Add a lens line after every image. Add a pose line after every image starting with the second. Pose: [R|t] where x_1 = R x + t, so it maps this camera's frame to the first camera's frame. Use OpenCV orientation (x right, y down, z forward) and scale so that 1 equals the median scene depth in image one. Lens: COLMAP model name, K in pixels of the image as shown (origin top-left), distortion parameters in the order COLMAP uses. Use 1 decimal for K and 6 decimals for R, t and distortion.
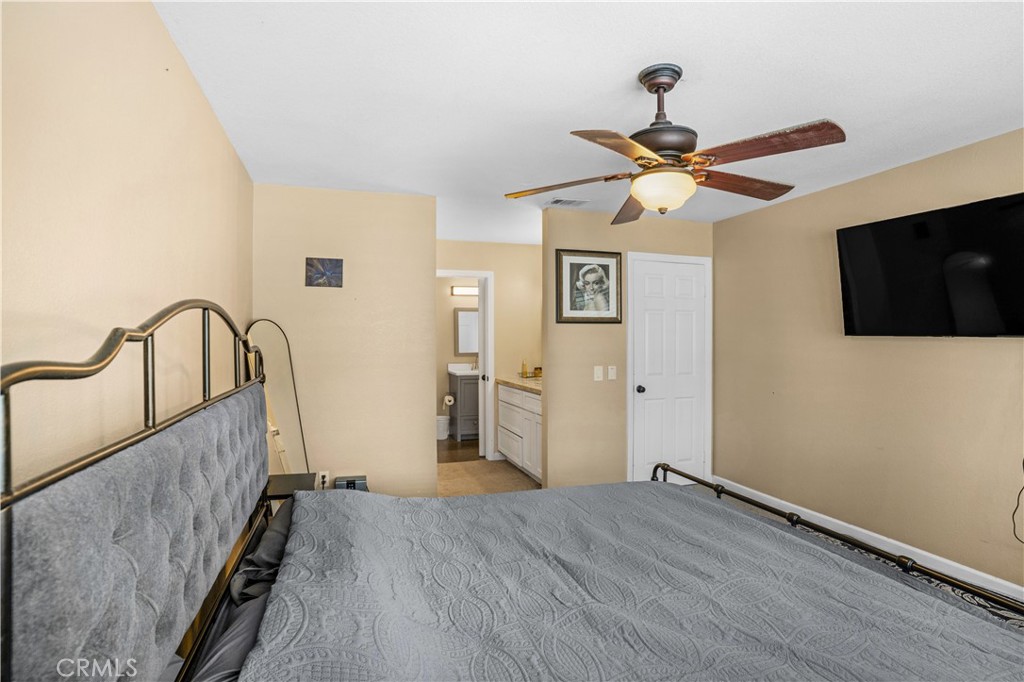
lens RADIAL K [[515.8, 0, 512.8], [0, 515.8, 339.2], [0, 0, 1]] dist [-0.047052, 0.012467]
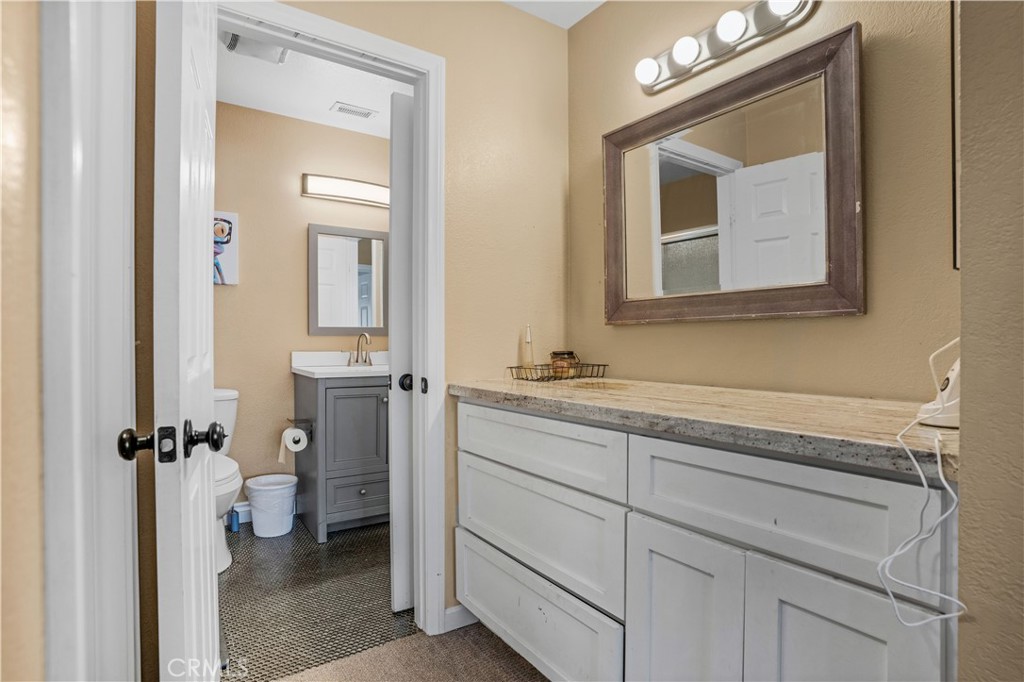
lens RADIAL K [[515.8, 0, 507.6], [0, 515.8, 339.4], [0, 0, 1]] dist [-0.047052, 0.012467]
pose [[0.961935, 0.003639, 0.273255, -0.073976], [-0.002488, 0.999987, -0.004558, 0.041761], [-0.273268, 0.003704, 0.961931, 0.574779]]
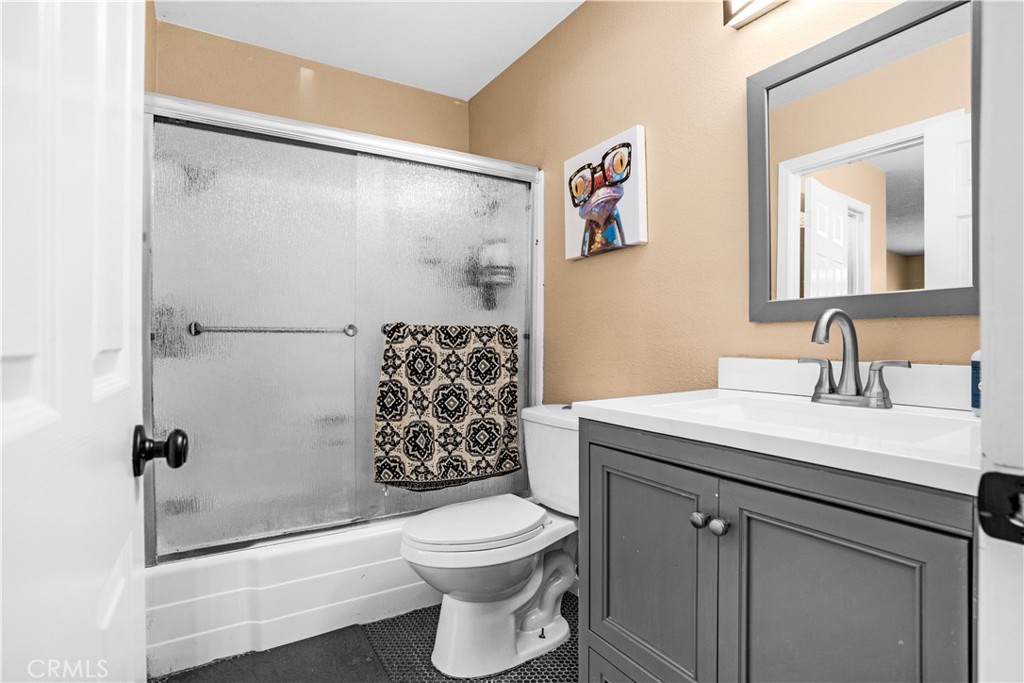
lens RADIAL K [[515.8, 0, 510.0], [0, 515.8, 344.1], [0, 0, 1]] dist [-0.047052, 0.012467]
pose [[0.205070, 0.007792, -0.978716, 0.067487], [-0.011055, 0.999923, 0.005645, 0.045302], [0.978685, 0.009662, 0.205140, 0.935922]]
